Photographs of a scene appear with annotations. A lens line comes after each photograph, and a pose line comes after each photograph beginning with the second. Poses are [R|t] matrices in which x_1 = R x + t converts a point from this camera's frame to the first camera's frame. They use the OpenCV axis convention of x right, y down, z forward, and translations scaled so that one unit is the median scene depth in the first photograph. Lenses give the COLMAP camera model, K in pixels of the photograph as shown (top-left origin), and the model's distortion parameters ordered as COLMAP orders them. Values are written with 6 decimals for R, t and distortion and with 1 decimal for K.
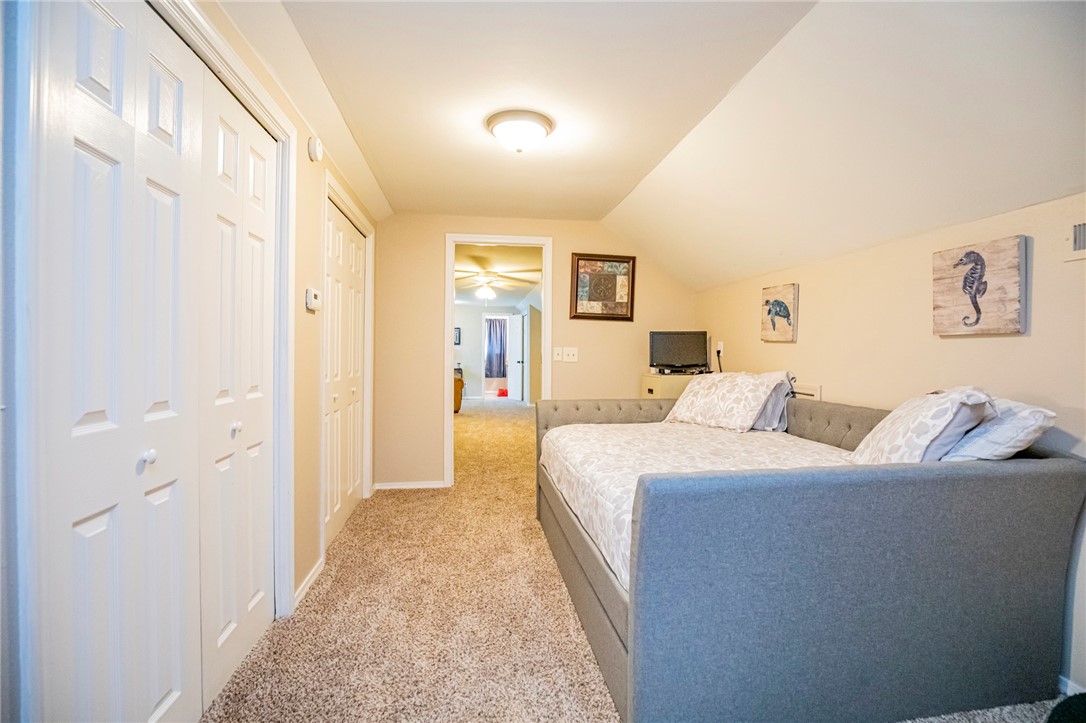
lens RADIAL K [[504.7, 0, 541.0], [0, 504.7, 361.4], [0, 0, 1]] dist [-0.033005, 0.005026]
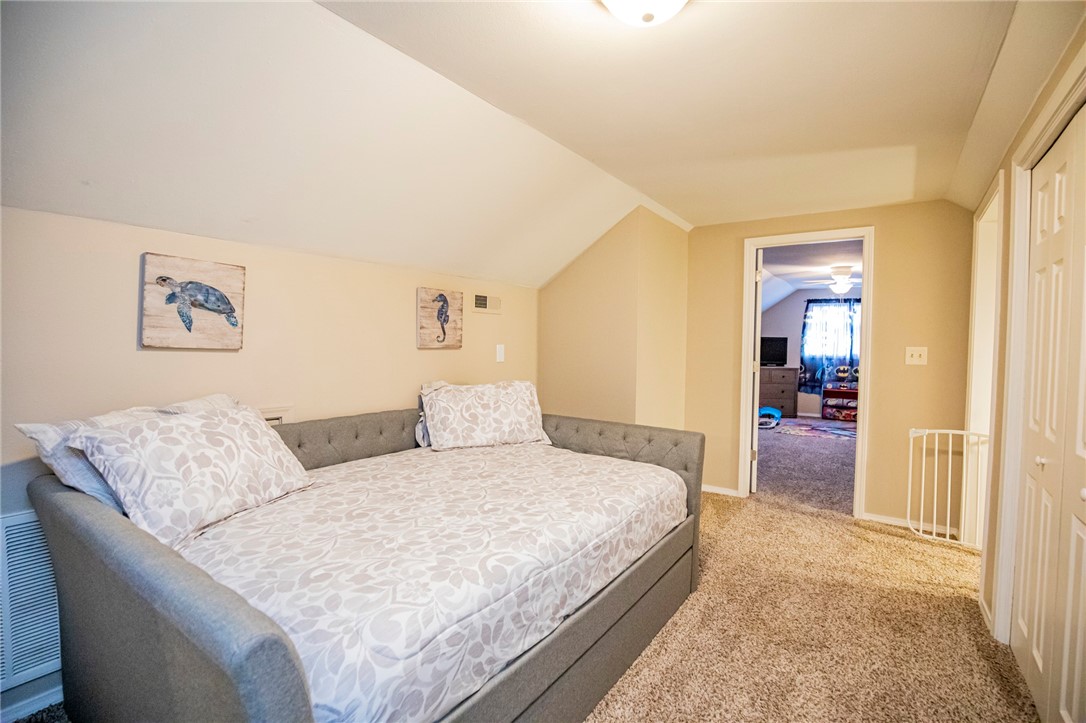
lens RADIAL K [[504.7, 0, 549.5], [0, 504.7, 365.3], [0, 0, 1]] dist [-0.033005, 0.005026]
pose [[-0.740761, -0.052952, 0.669679, -0.434200], [-0.010315, 0.997668, 0.067477, -0.108126], [-0.671690, 0.043076, -0.739579, 1.908866]]
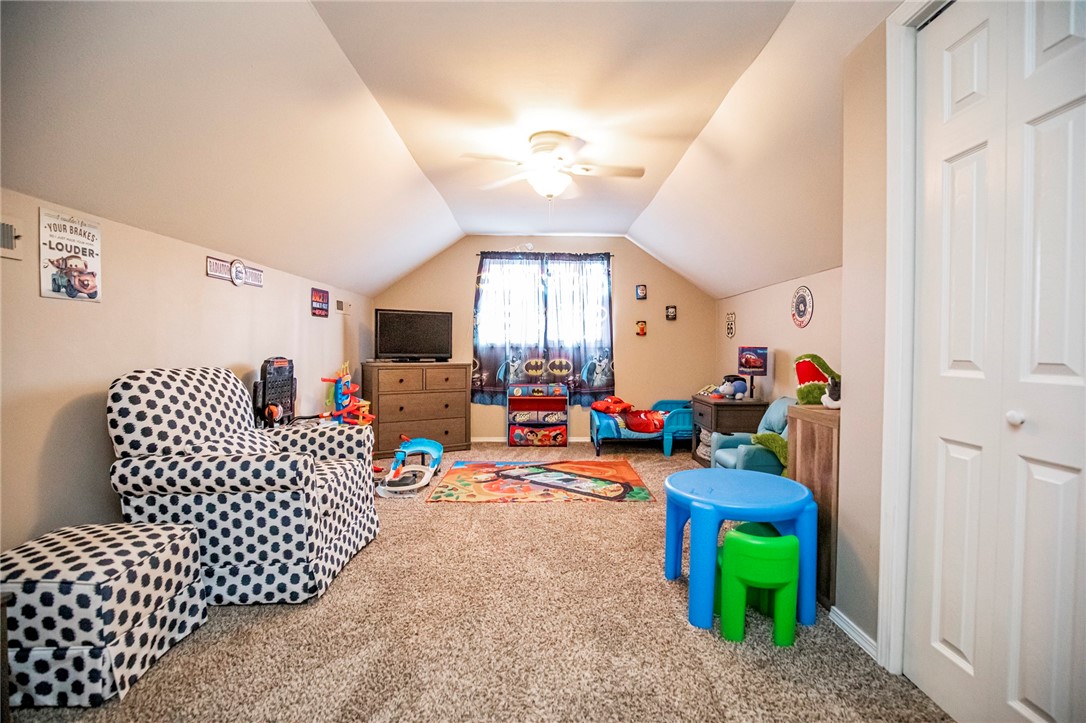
lens RADIAL K [[504.7, 0, 548.1], [0, 504.7, 358.9], [0, 0, 1]] dist [-0.033005, 0.005026]
pose [[-0.992257, -0.021275, 0.122364, -0.186108], [-0.016486, 0.999063, 0.040020, -0.042268], [-0.123101, 0.037693, -0.991678, 1.017520]]
